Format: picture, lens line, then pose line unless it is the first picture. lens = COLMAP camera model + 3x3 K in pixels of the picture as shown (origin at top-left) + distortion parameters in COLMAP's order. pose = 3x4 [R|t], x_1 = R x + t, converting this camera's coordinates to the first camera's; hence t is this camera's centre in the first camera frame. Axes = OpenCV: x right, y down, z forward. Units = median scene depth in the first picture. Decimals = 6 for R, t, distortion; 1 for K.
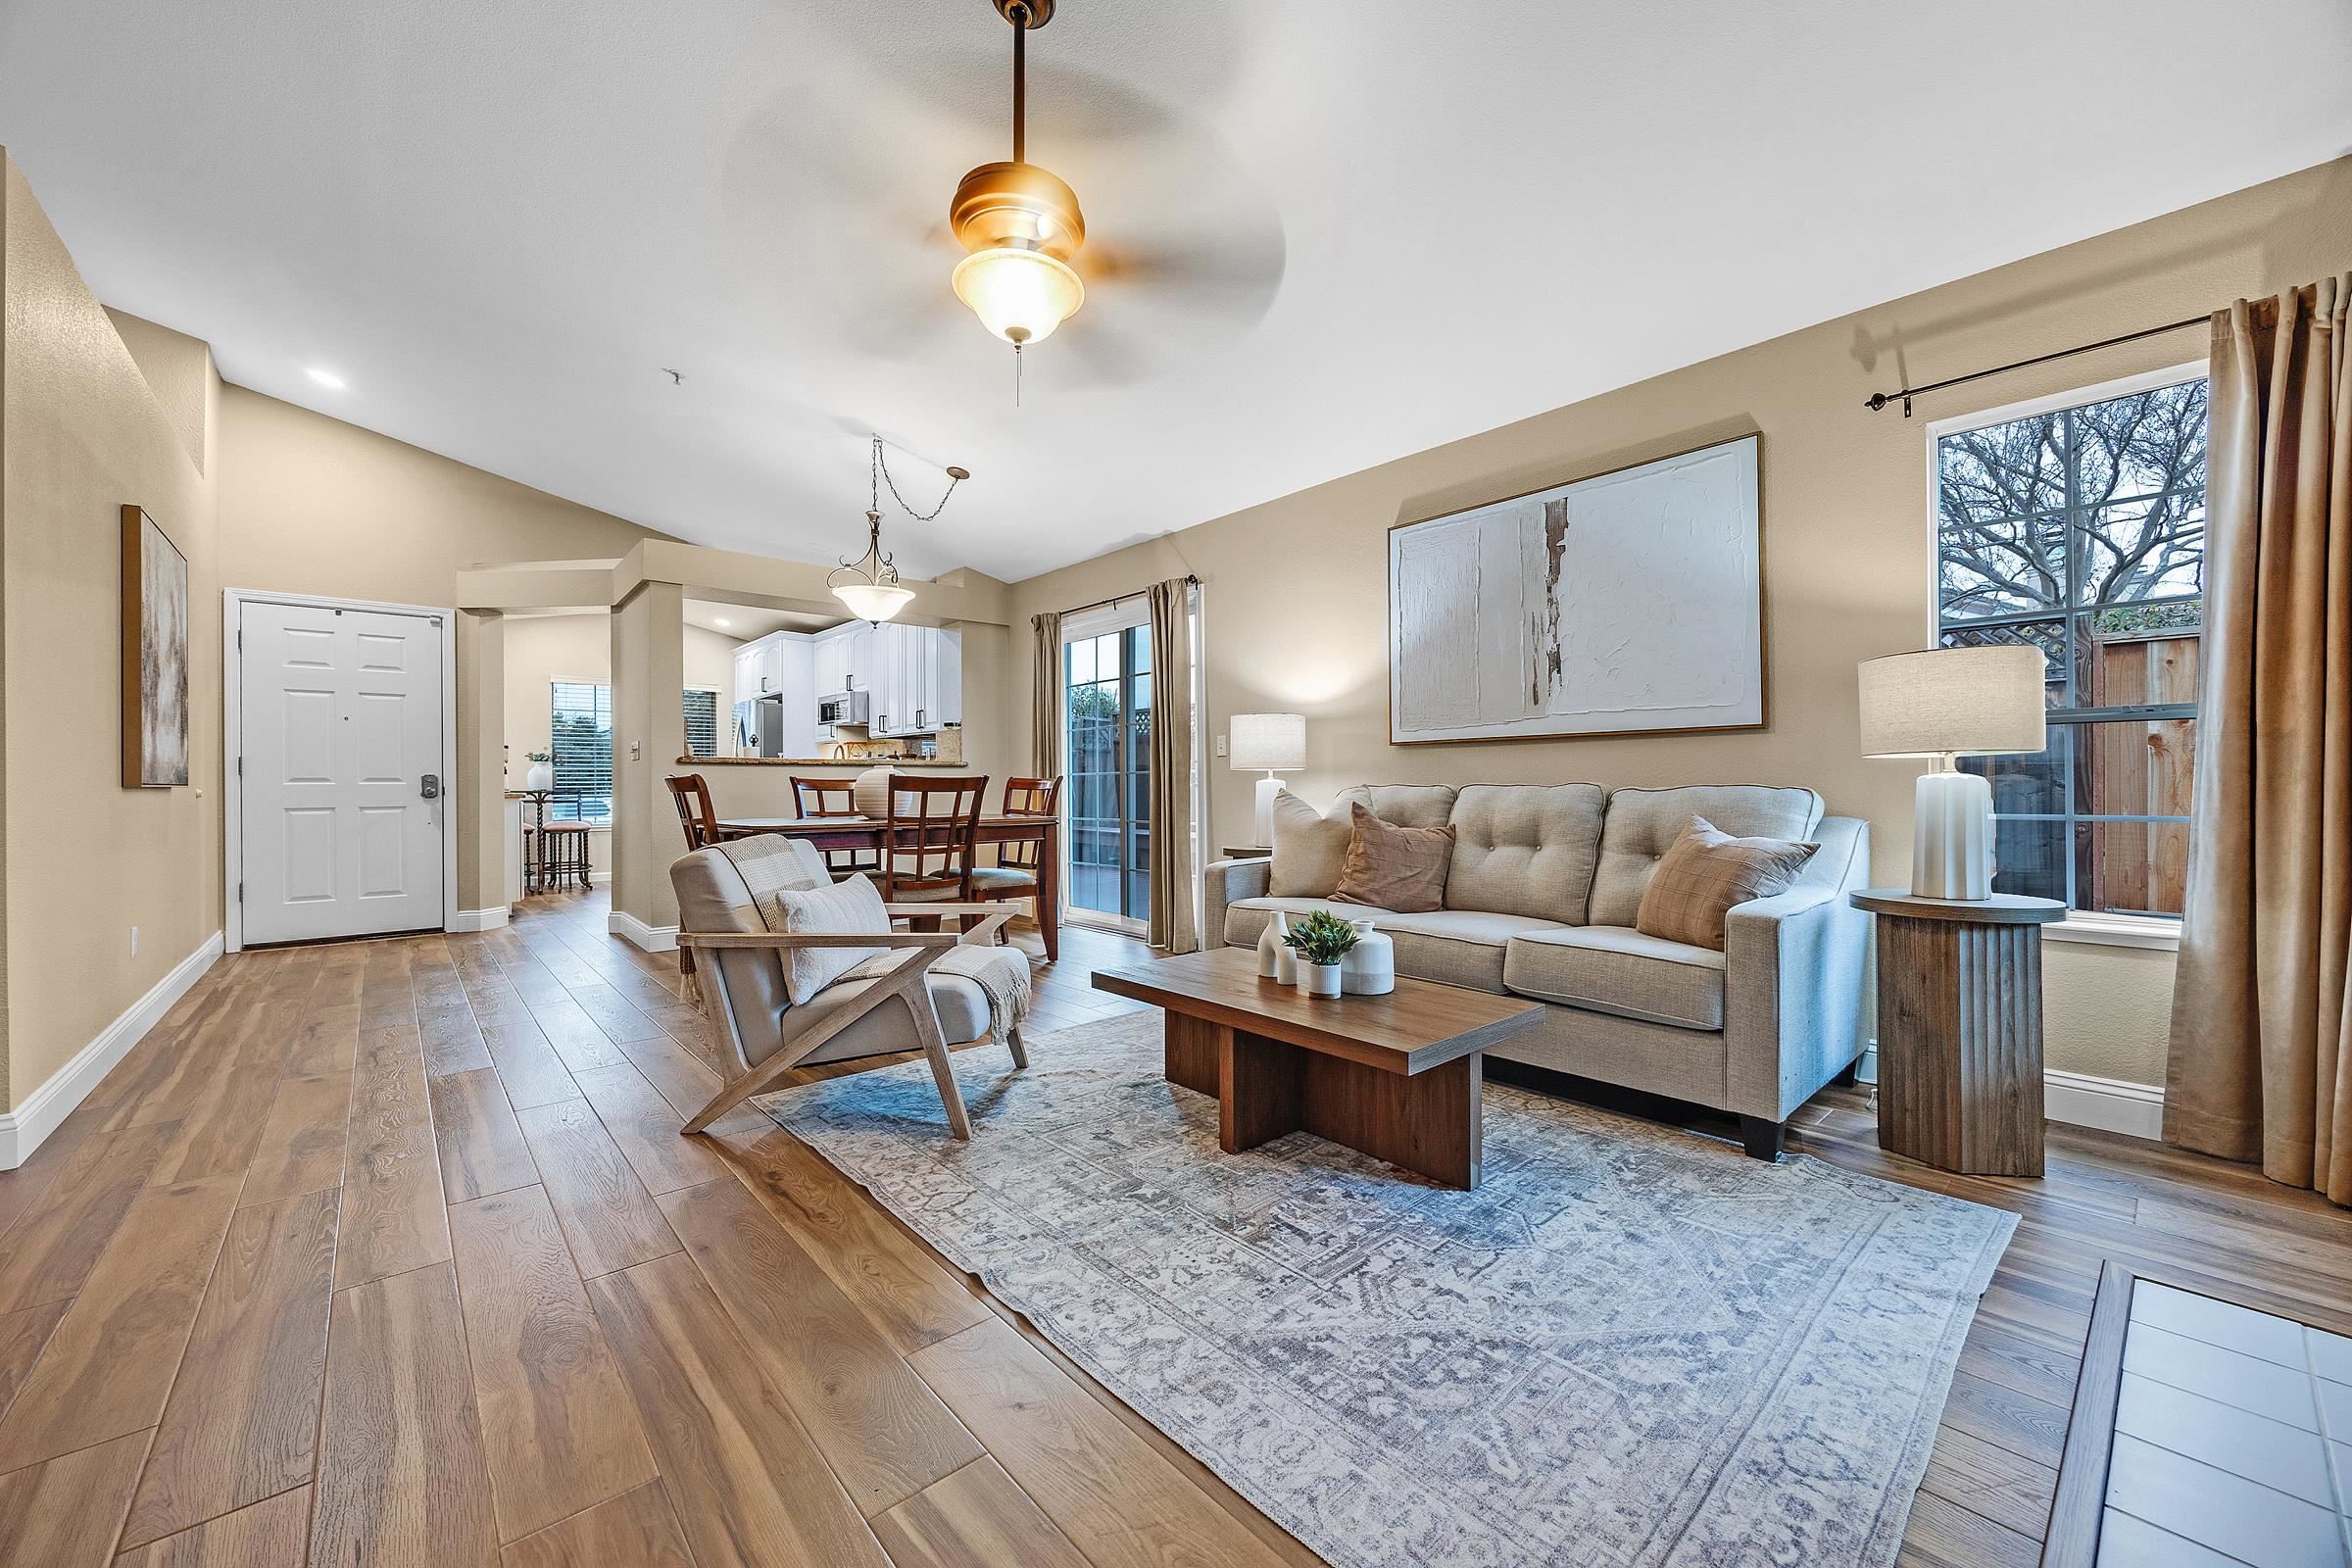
lens RADIAL K [[899.3, 0, 1177.4], [0, 899.3, 784.3], [0, 0, 1]] dist [-0.001882, -0.000426]
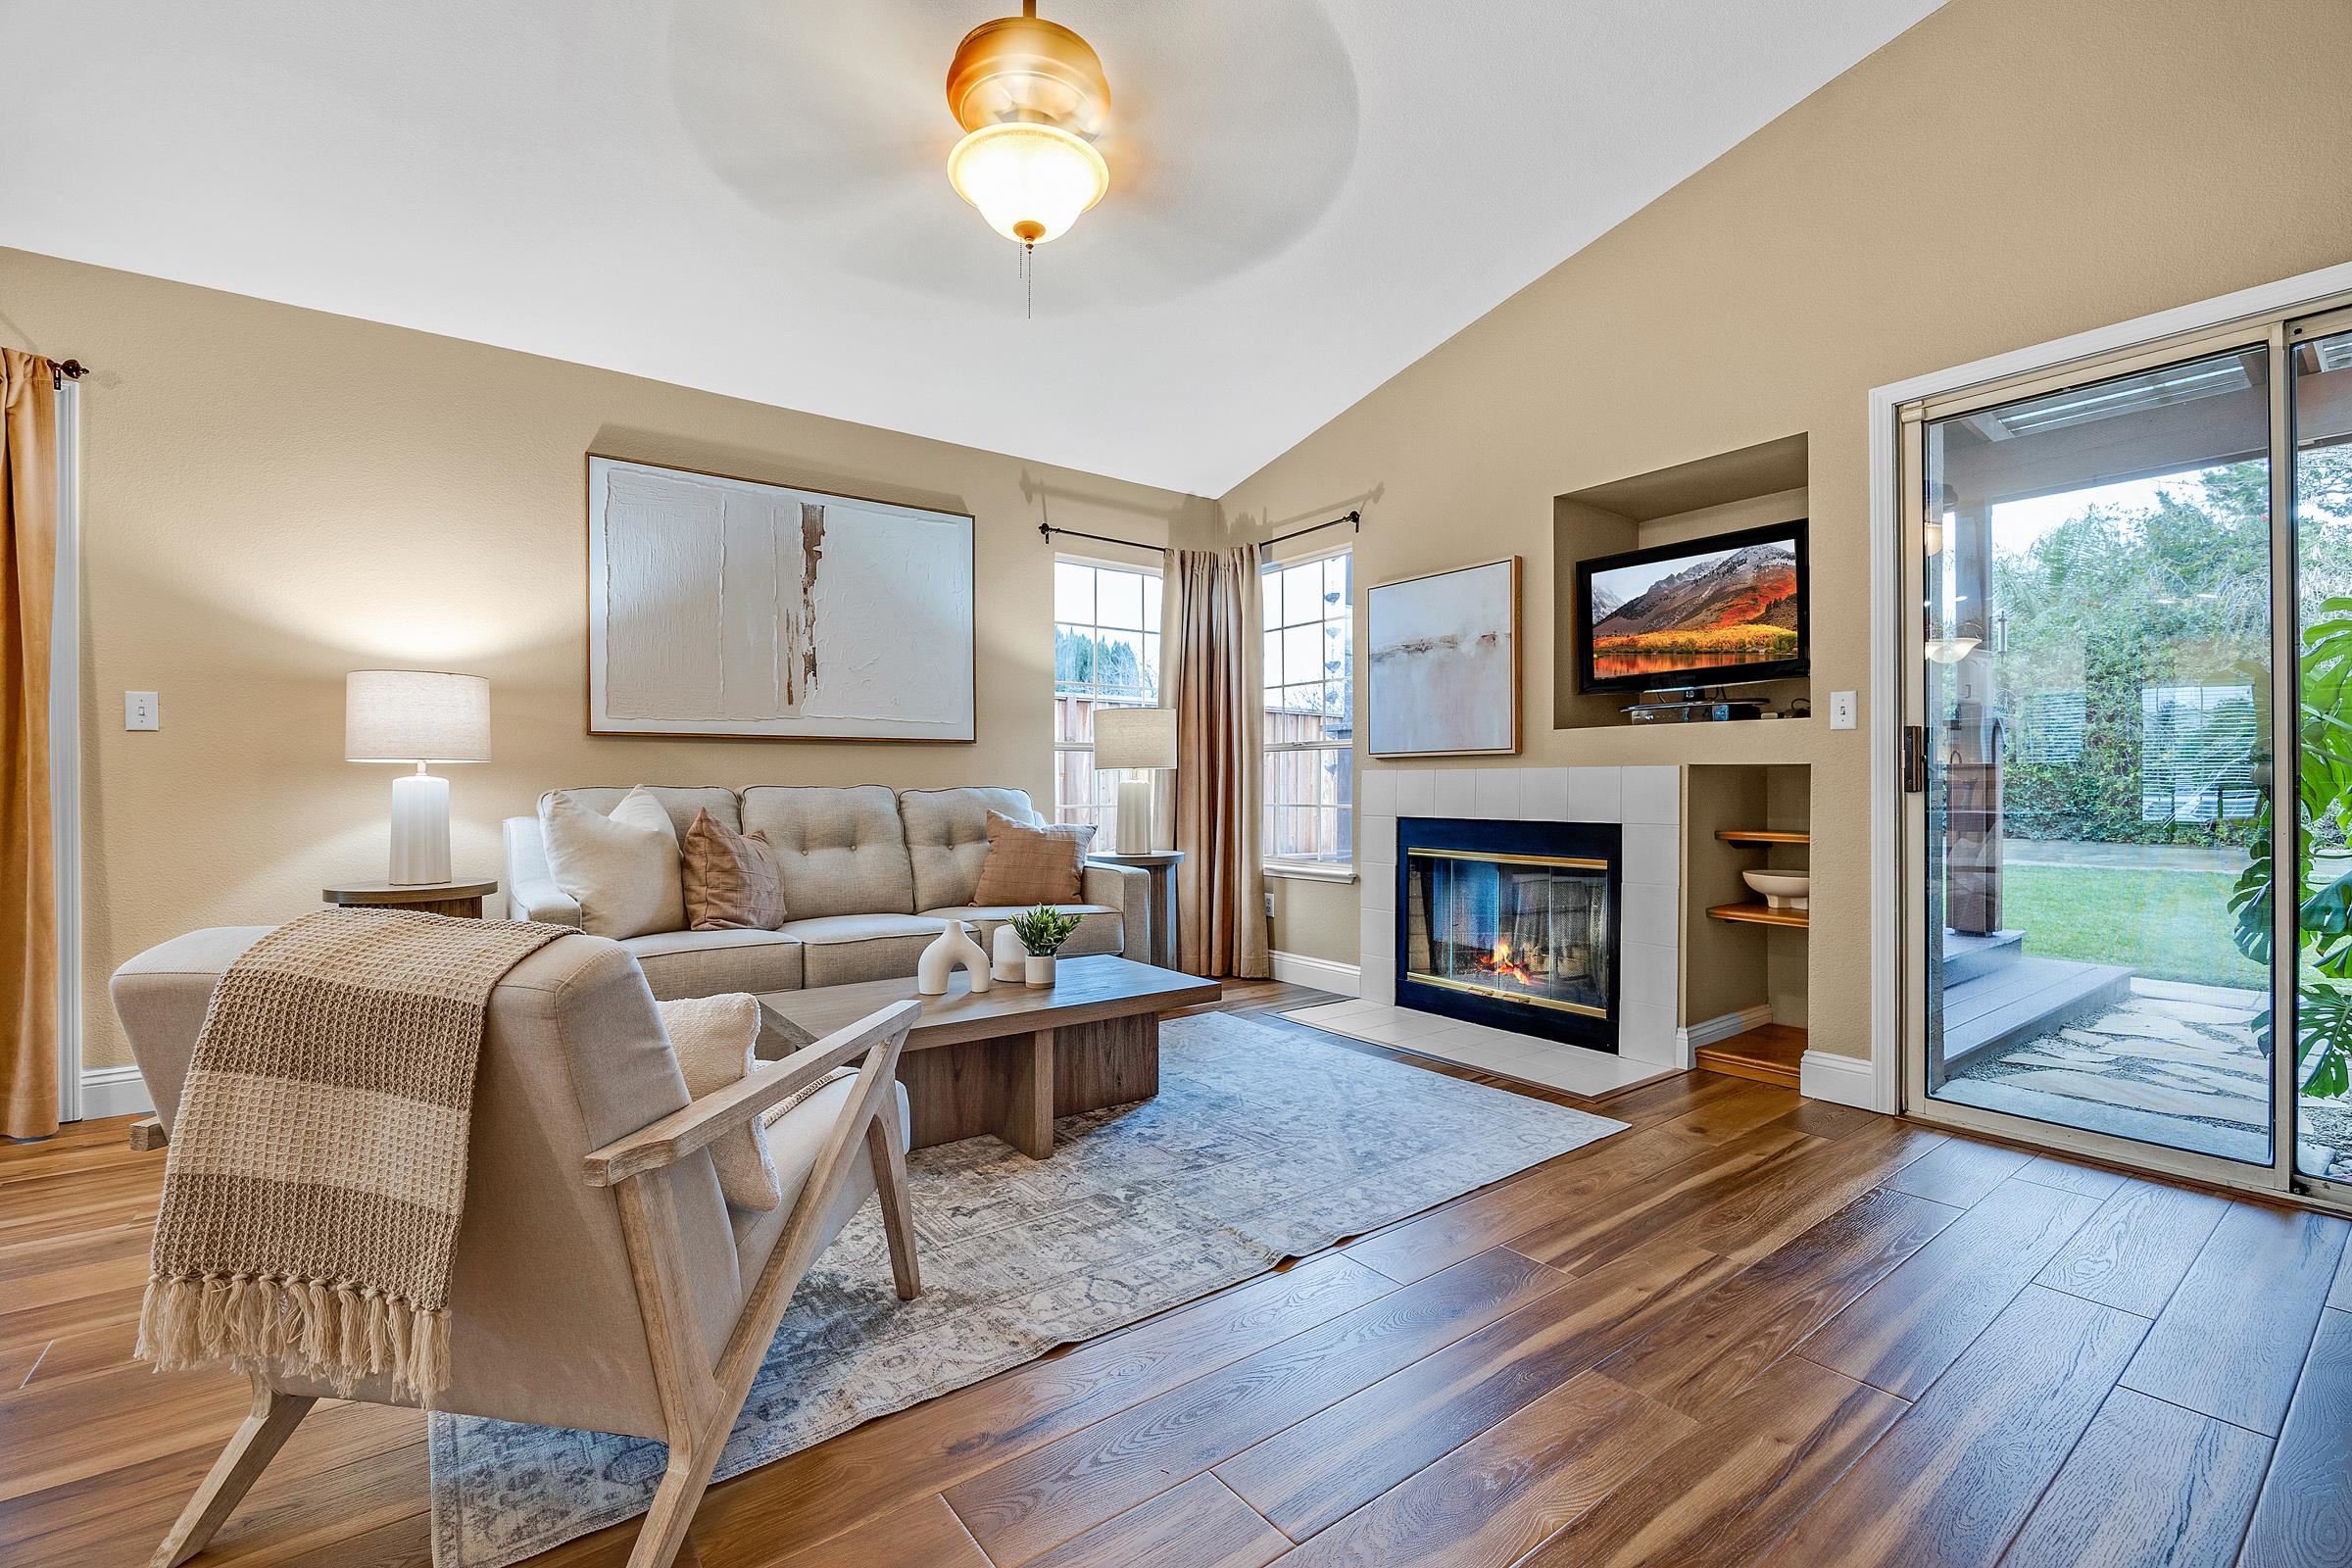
lens RADIAL K [[1014.5, 0, 1181.0], [0, 1014.5, 788.1], [0, 0, 1]] dist [-0.019368, 0.000054]
pose [[0.079267, 0.003705, 0.996847, -0.945967], [-0.000881, 0.999993, -0.003647, 0.007917], [-0.996853, -0.000589, 0.079270, 0.699597]]
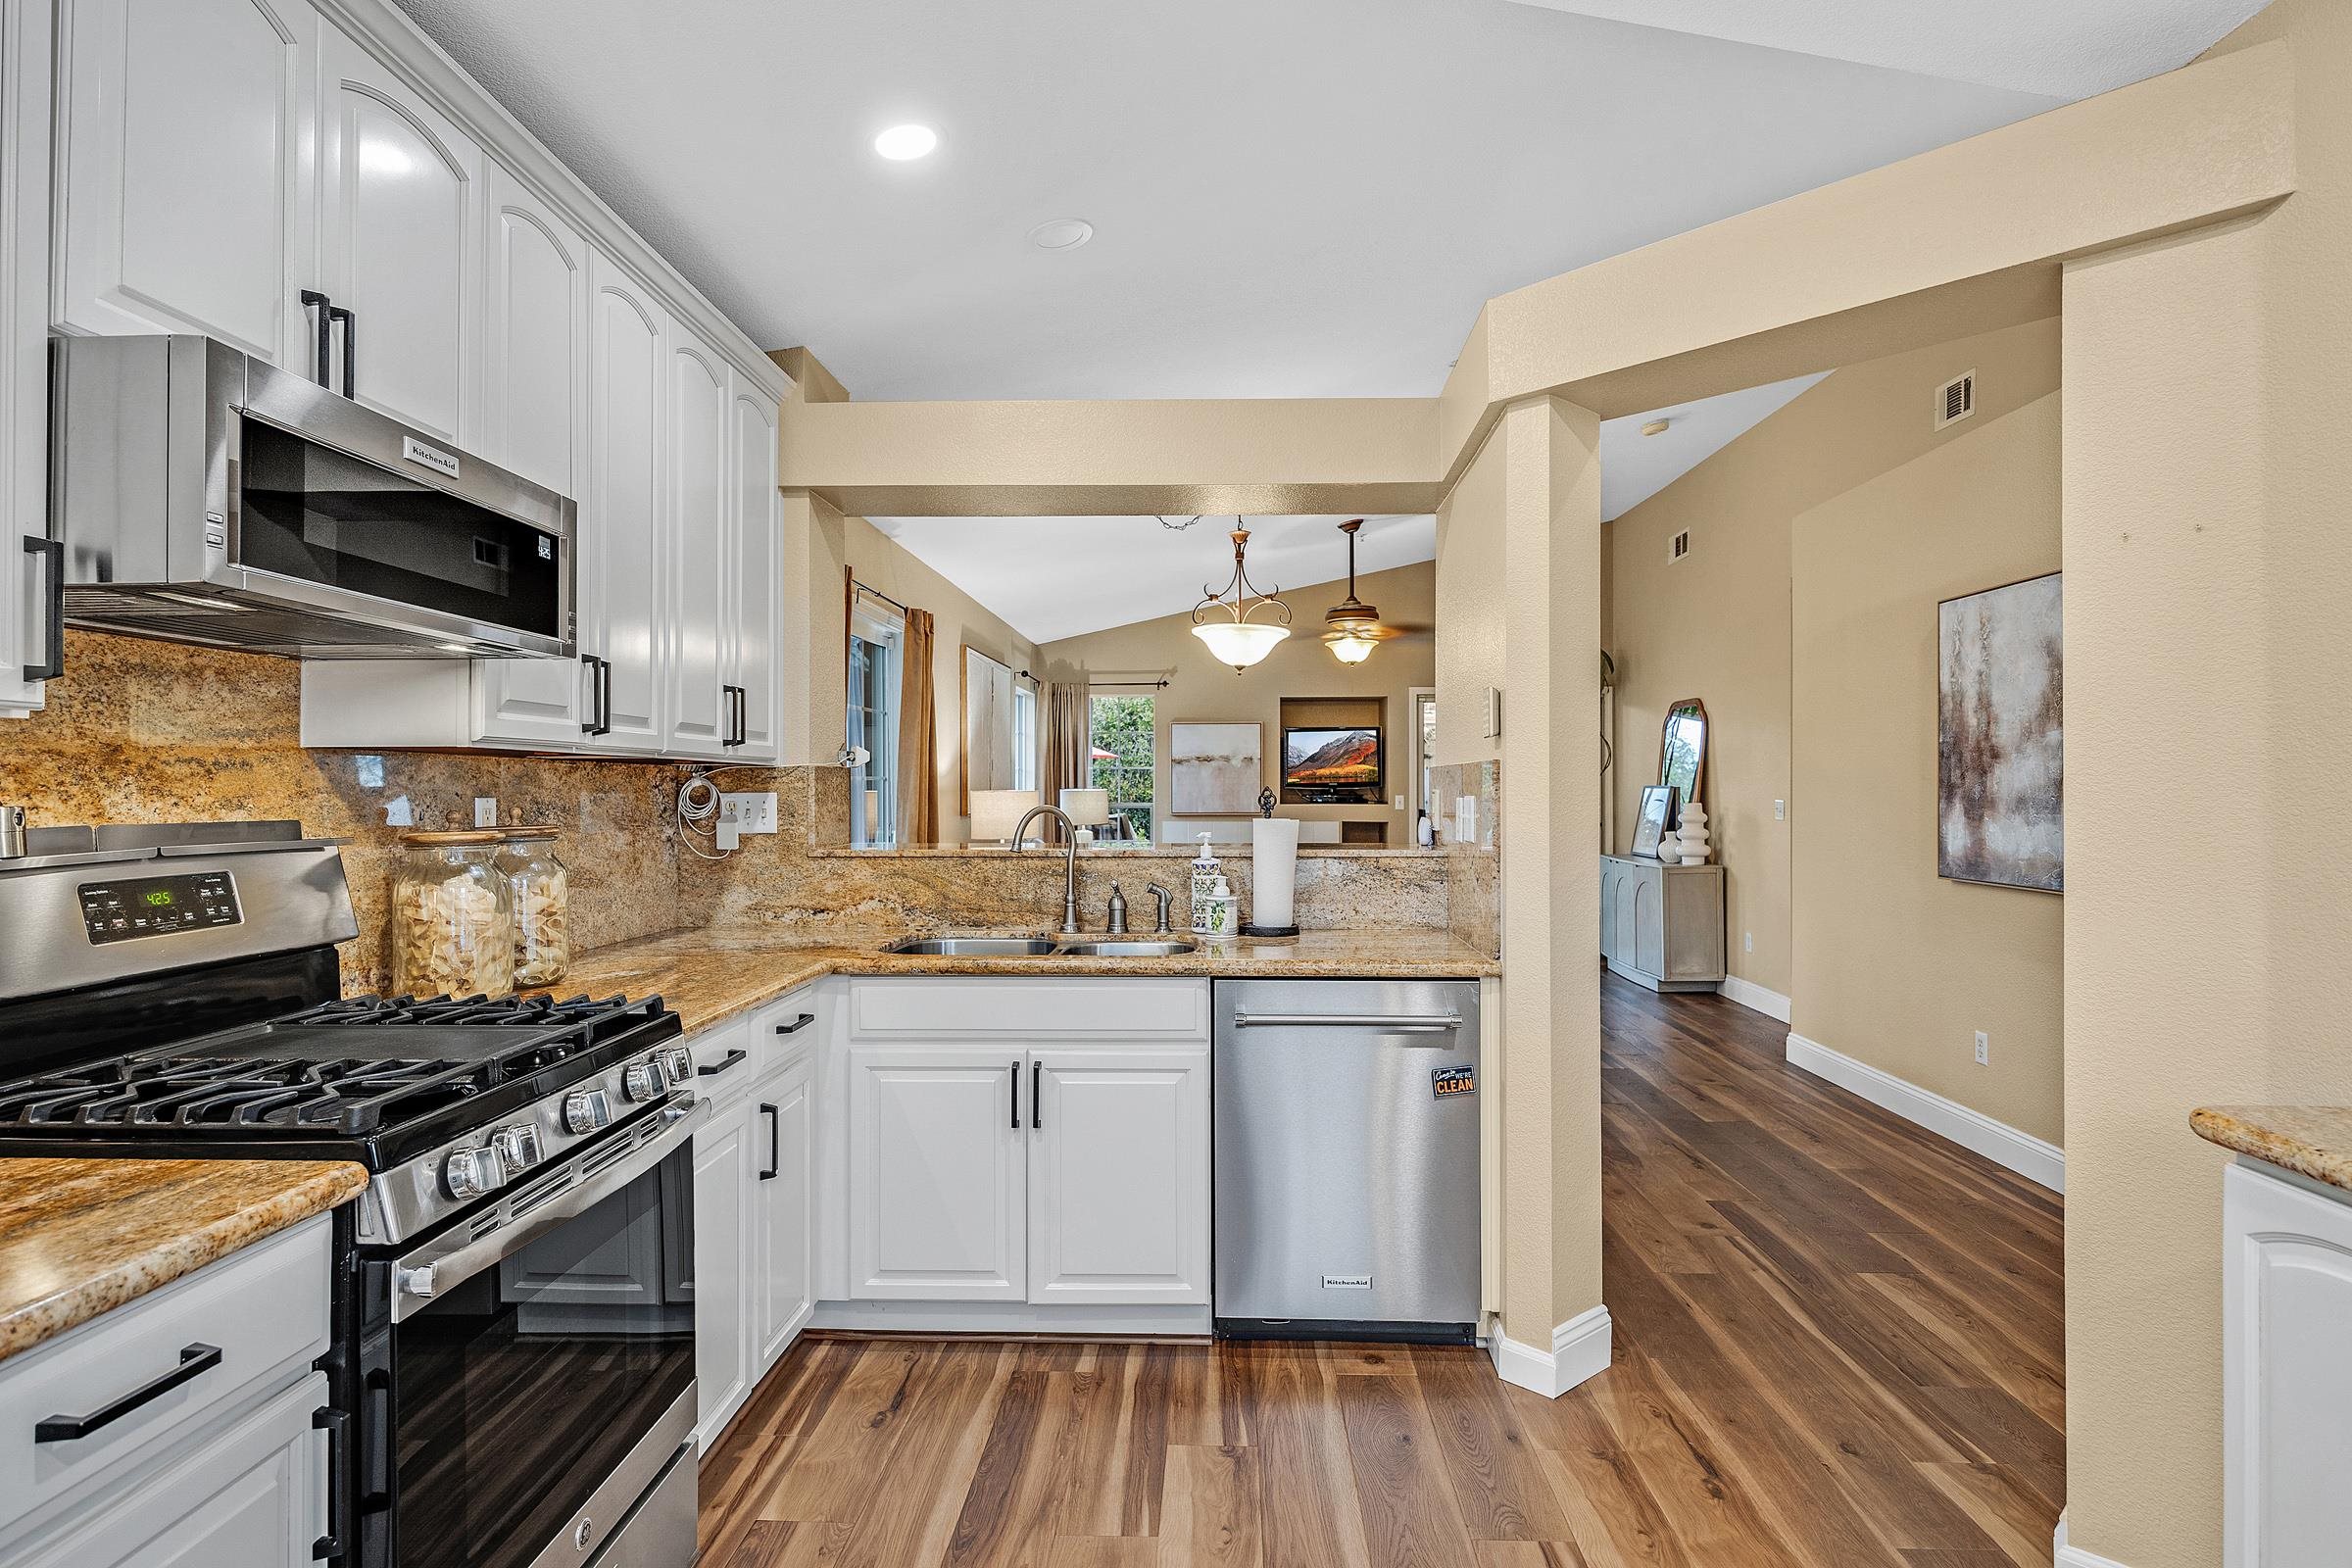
lens RADIAL K [[1268.3, 0, 1174.2], [0, 1268.3, 779.1], [0, 0, 1]] dist [0.000973, -0.000245]
pose [[-0.722678, 0.007686, 0.691143, -1.980392], [0.002057, 0.999958, -0.008970, -0.127886], [-0.691182, -0.005061, -0.722663, 3.422944]]
